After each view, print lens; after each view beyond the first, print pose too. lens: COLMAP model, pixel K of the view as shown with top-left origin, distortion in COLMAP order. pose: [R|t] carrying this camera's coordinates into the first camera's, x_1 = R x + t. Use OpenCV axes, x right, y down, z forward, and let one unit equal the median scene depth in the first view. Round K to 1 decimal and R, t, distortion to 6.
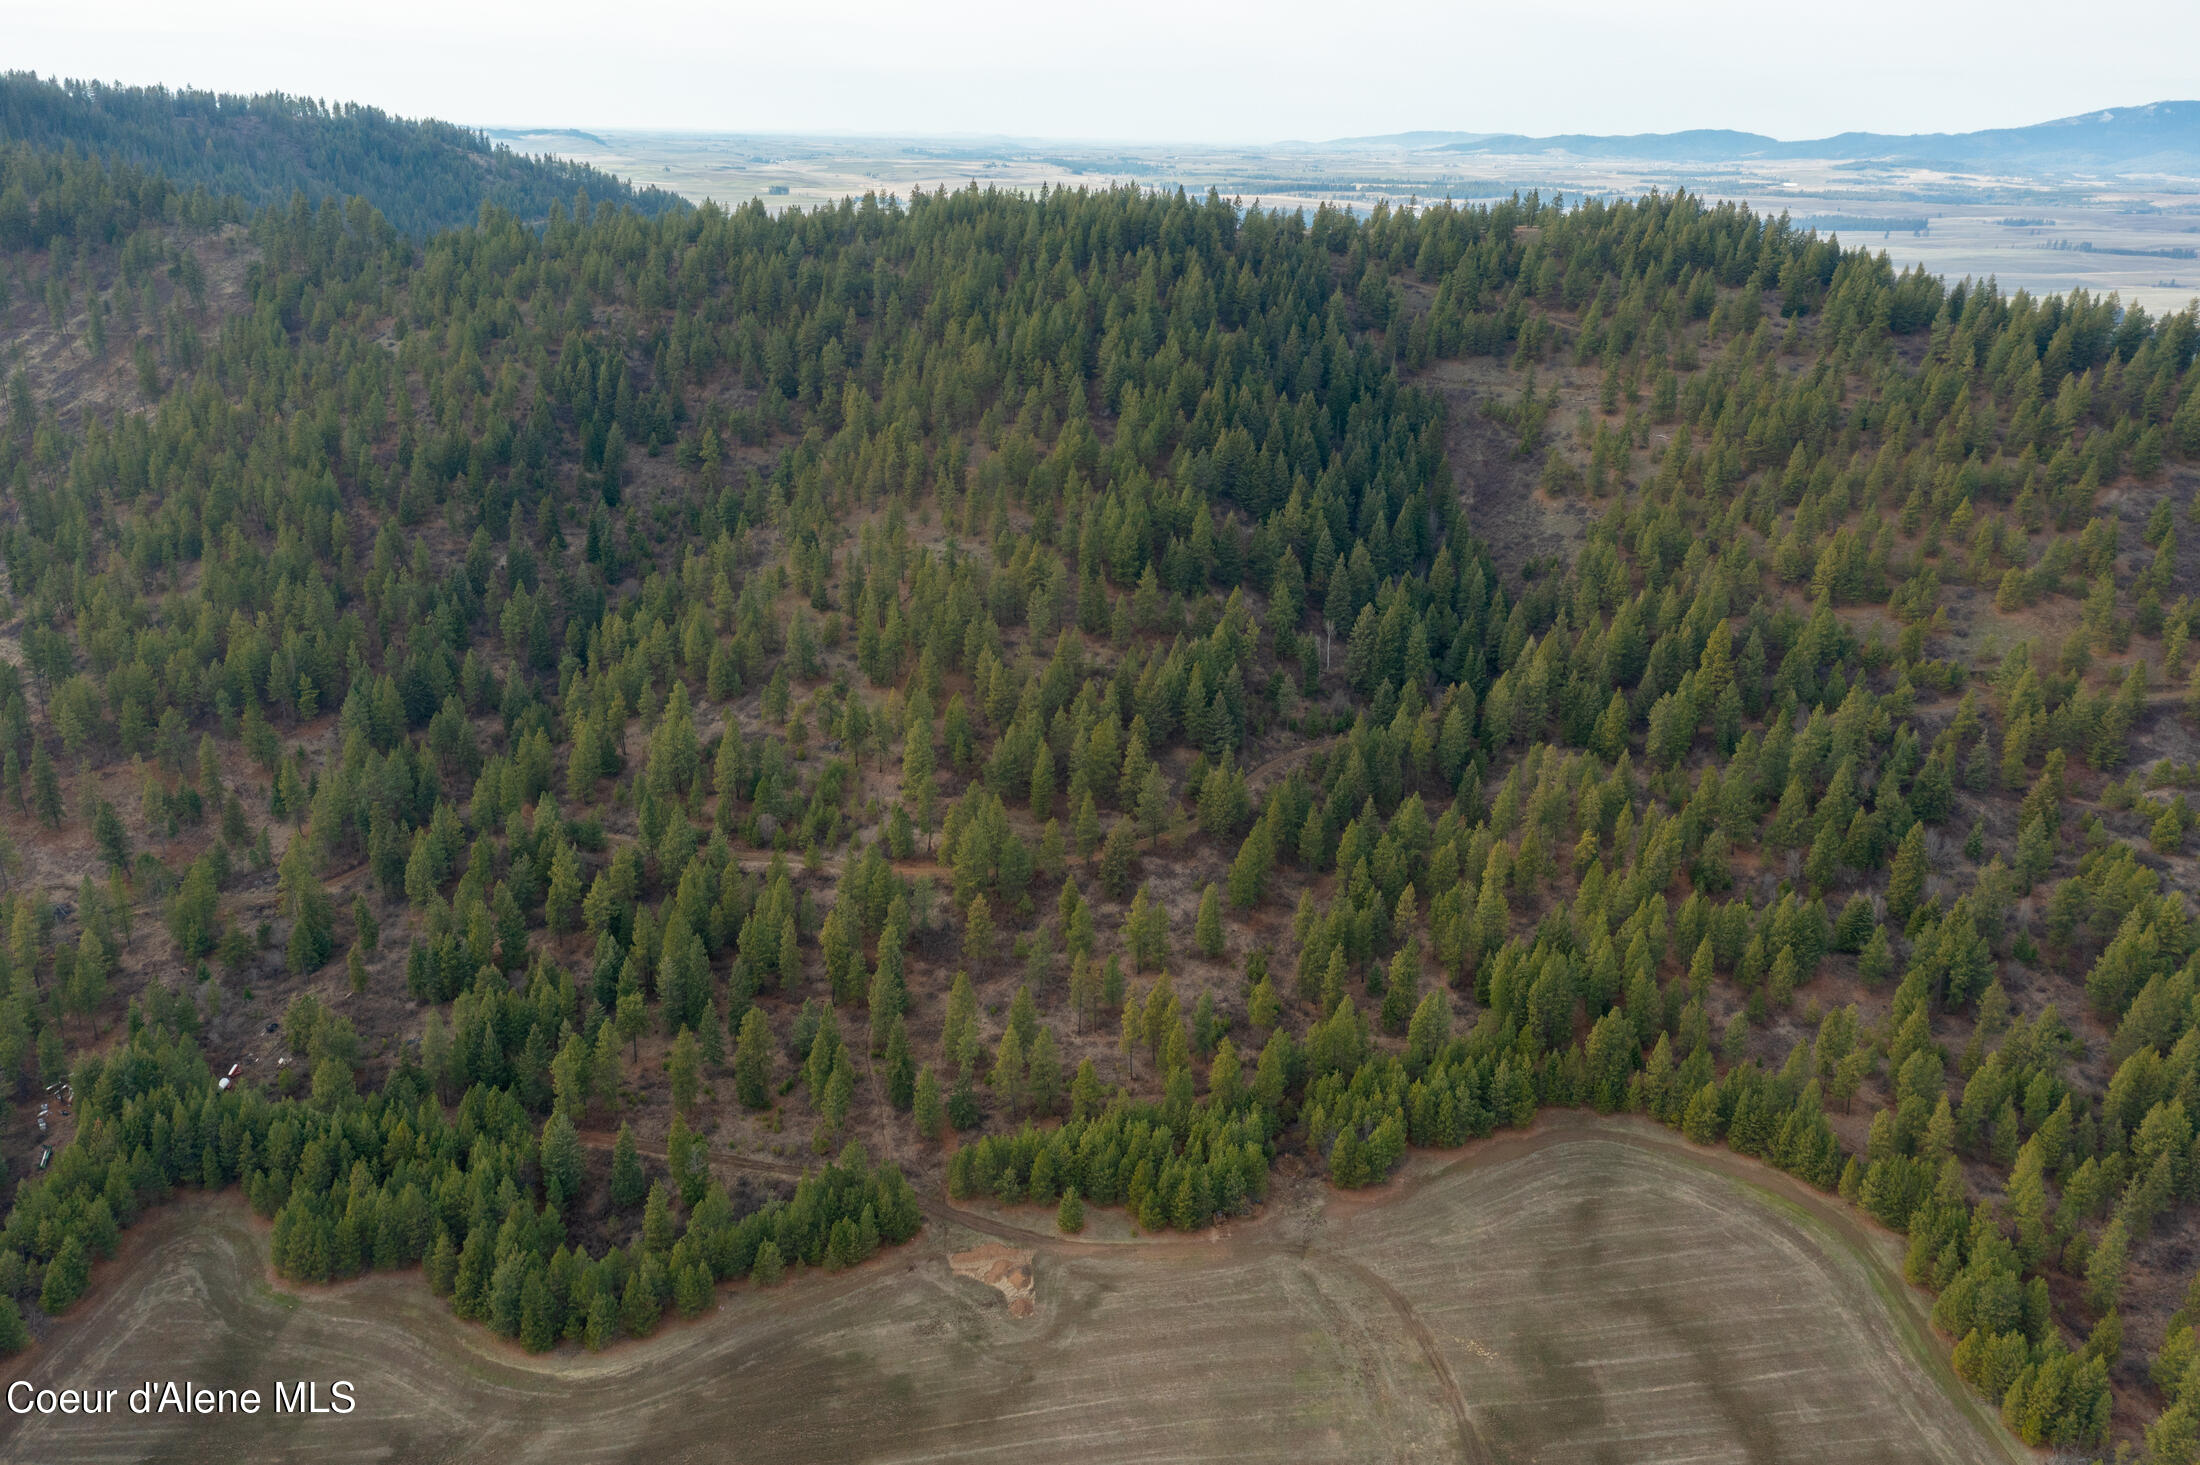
lens RADIAL K [[1763.0, 0, 1097.7], [0, 1763.0, 792.3], [0, 0, 1]] dist [0.018113, 0.008031]
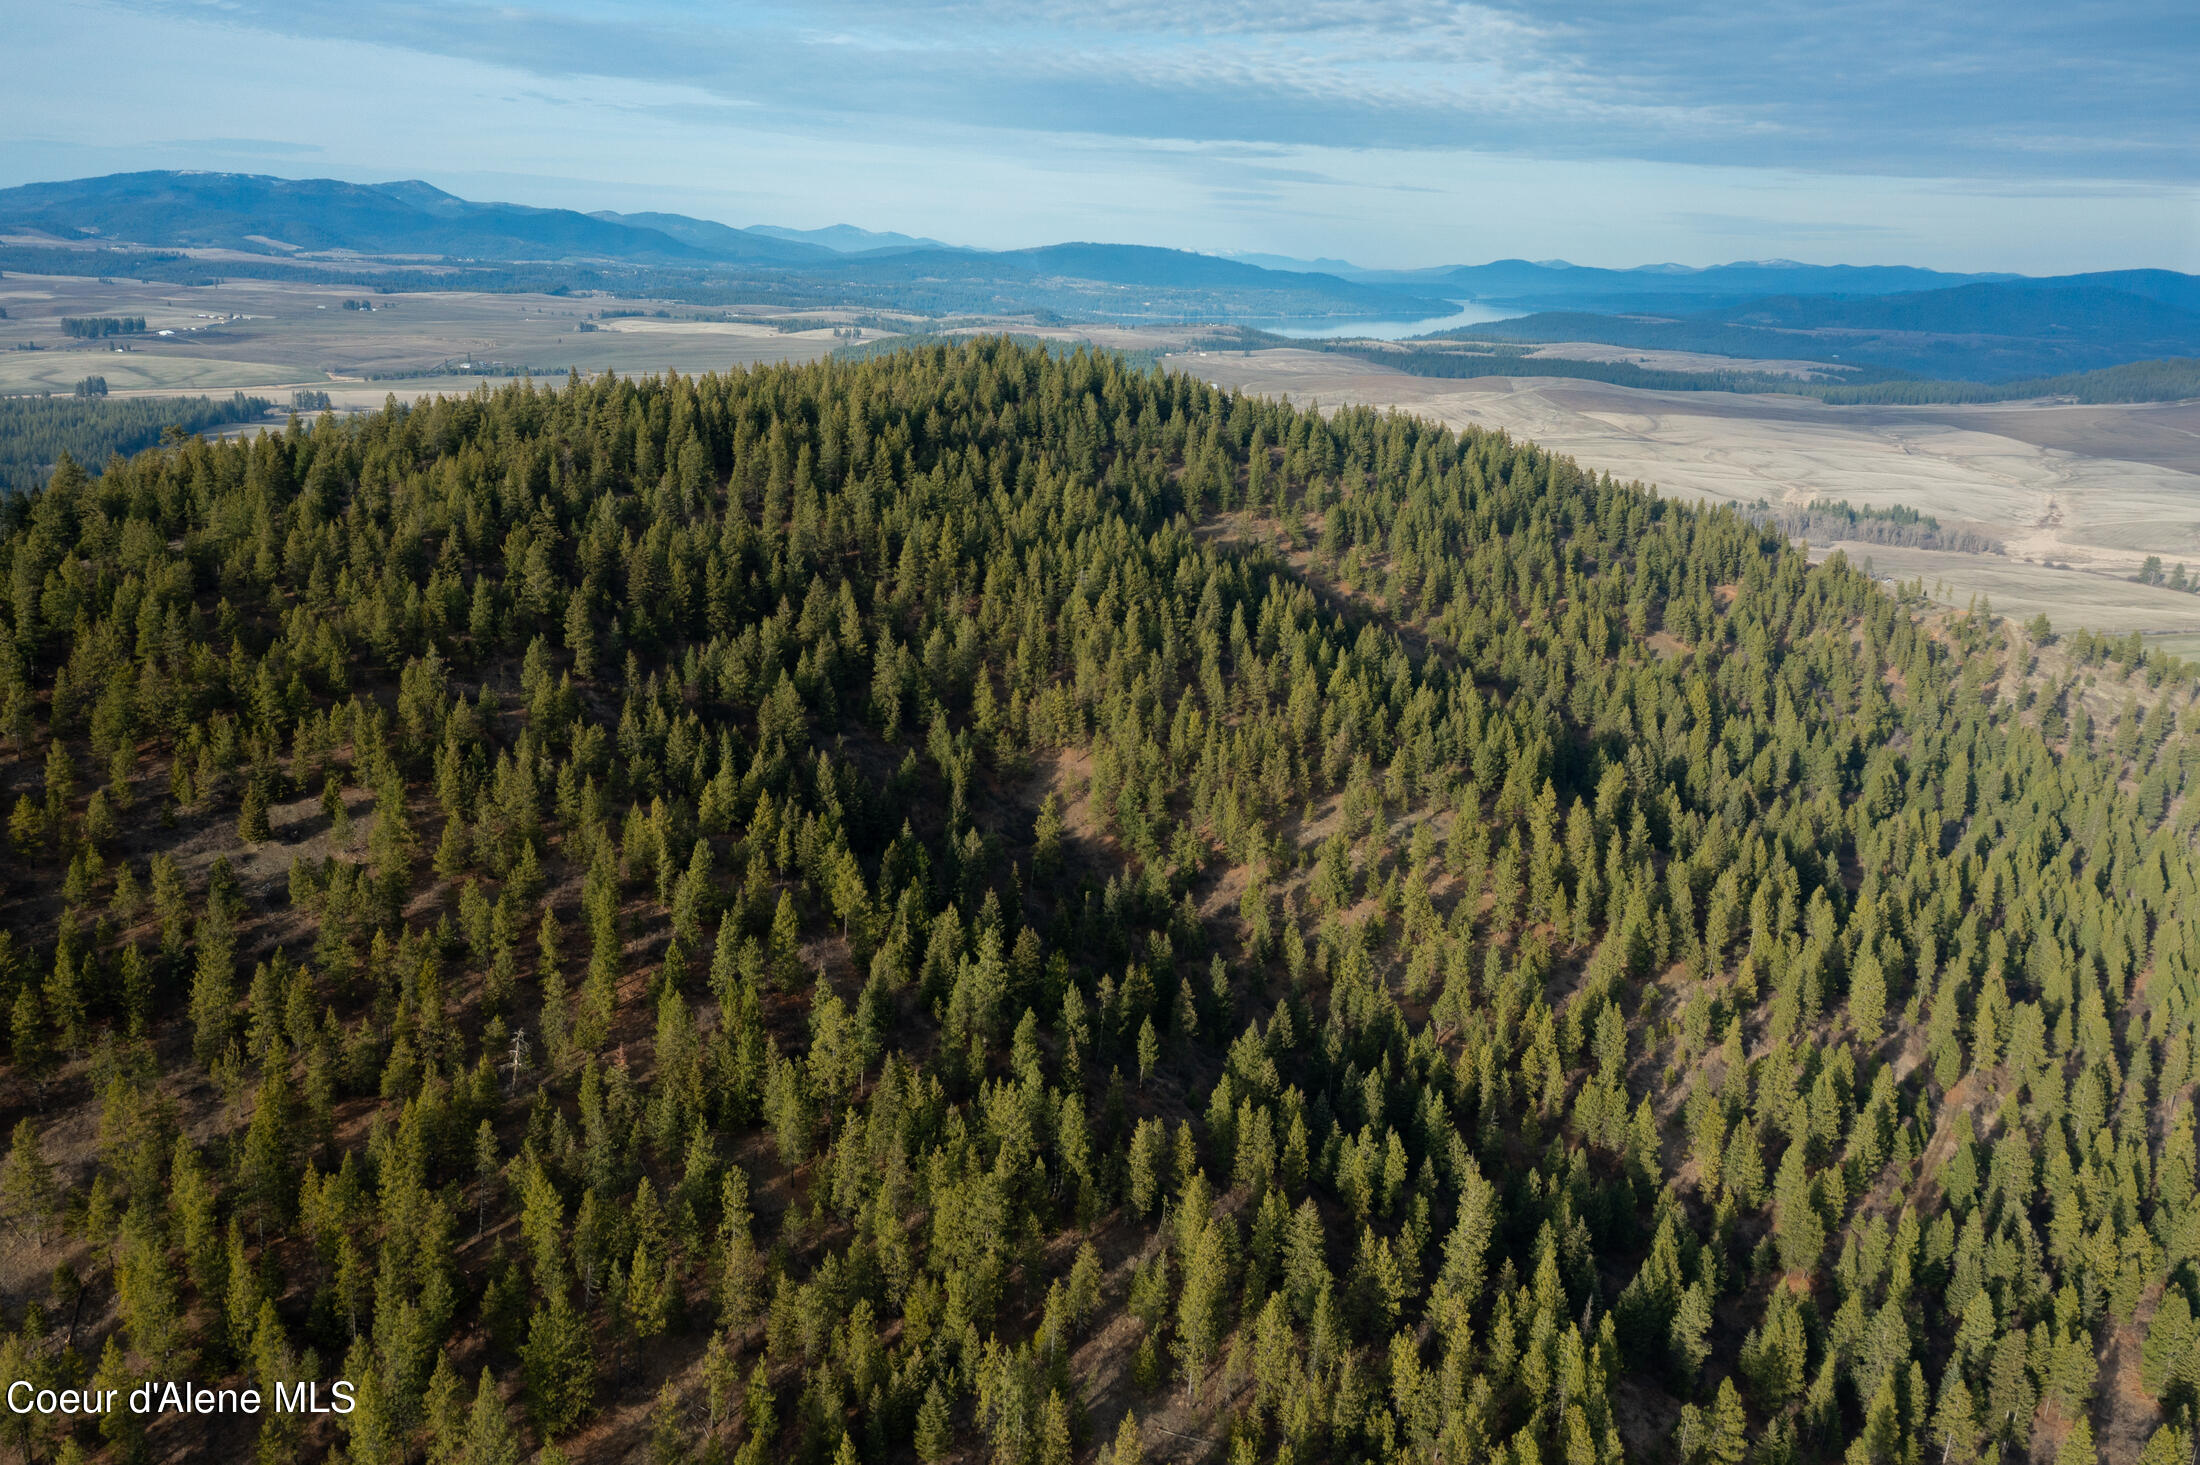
lens RADIAL K [[1784.3, 0, 1096.5], [0, 1784.3, 766.1], [0, 0, 1]] dist [0.002872, 0.057673]
pose [[0.323073, -0.269342, 0.907237, -0.746569], [0.298211, 0.938781, 0.172512, -0.283852], [-0.898161, 0.214814, 0.383616, 0.618175]]
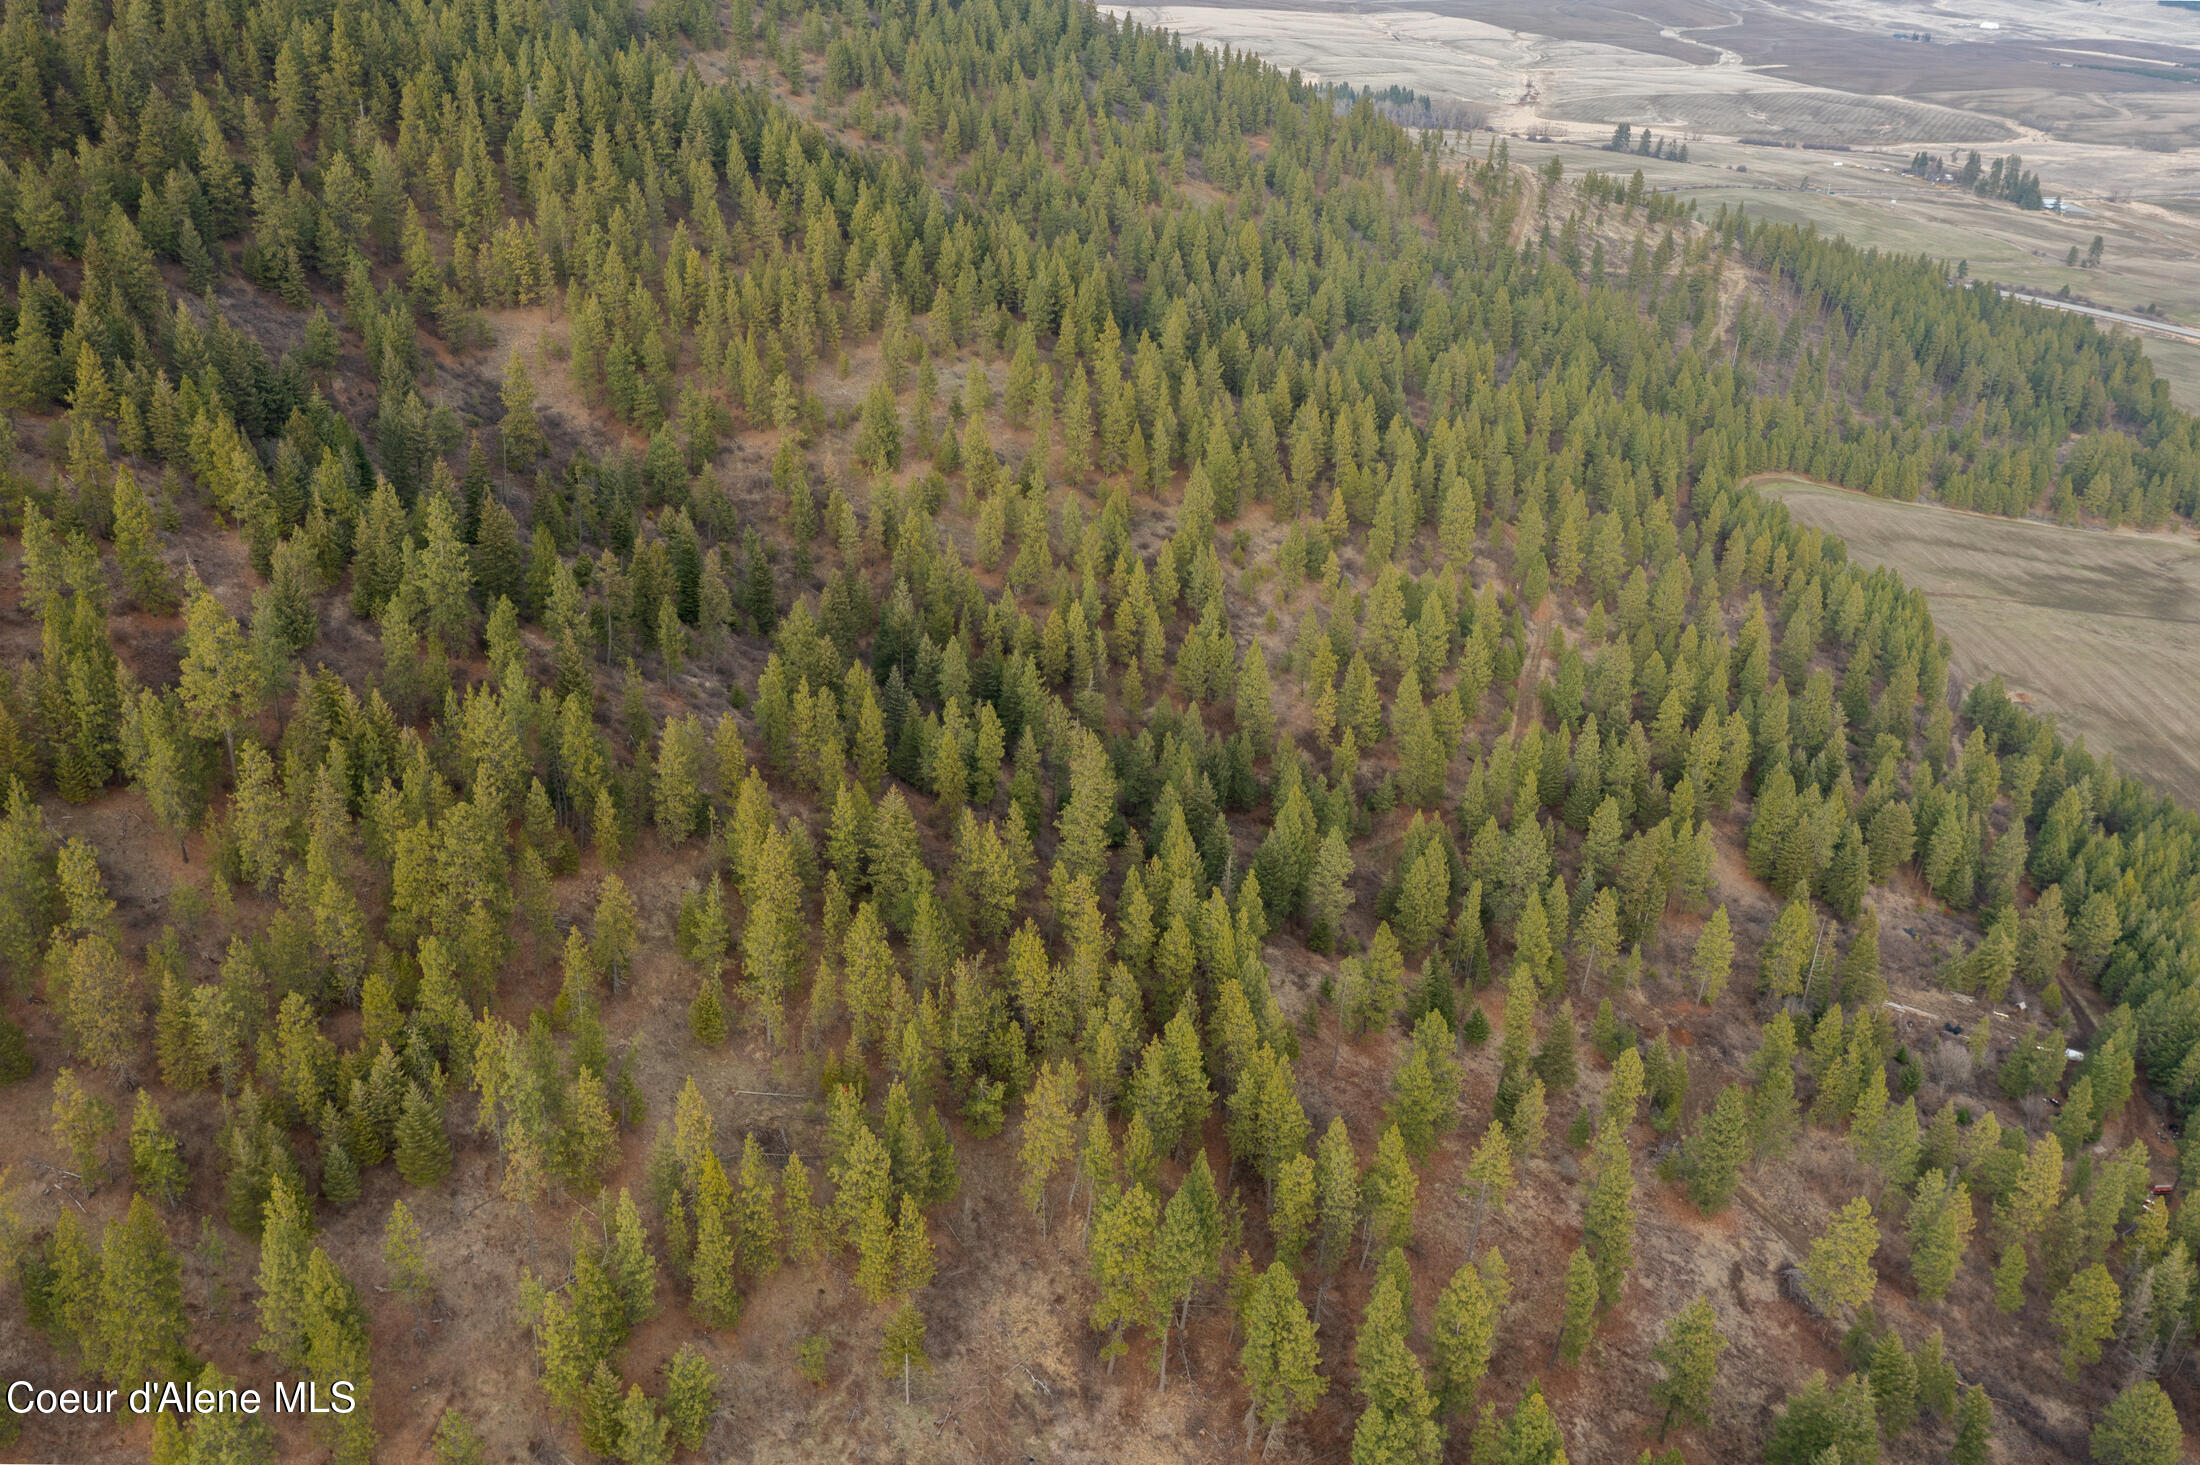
lens RADIAL K [[1755.9, 0, 1097.2], [0, 1755.9, 778.2], [0, 0, 1]] dist [0.023737, 0.009606]
pose [[0.058042, -0.473750, 0.878744, -0.673483], [0.310669, 0.845093, 0.435088, -0.239758], [-0.948744, 0.247746, 0.196230, 0.650576]]
